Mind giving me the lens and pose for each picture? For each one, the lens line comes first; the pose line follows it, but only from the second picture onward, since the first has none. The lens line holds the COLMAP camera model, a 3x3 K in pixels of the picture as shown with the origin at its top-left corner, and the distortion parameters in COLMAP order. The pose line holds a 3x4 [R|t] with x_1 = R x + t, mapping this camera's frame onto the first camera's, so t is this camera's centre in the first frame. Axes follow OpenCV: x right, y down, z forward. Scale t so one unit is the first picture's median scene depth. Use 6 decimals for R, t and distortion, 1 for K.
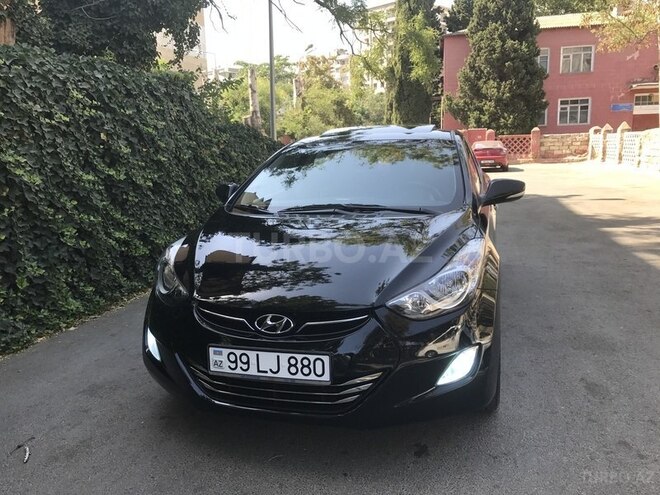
lens RADIAL K [[545.1, 0, 330.2], [0, 545.1, 245.1], [0, 0, 1]] dist [0.010789, -0.002583]
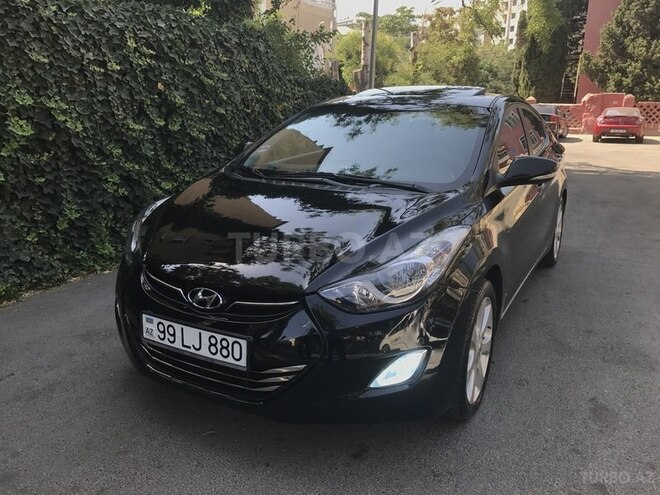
lens RADIAL K [[545.1, 0, 330.2], [0, 545.1, 245.1], [0, 0, 1]] dist [0.010789, -0.002583]
pose [[0.974439, 0.099334, -0.201497, 0.141747], [-0.083487, 0.992817, 0.085700, -0.022189], [0.208563, -0.066688, 0.975733, 0.064918]]
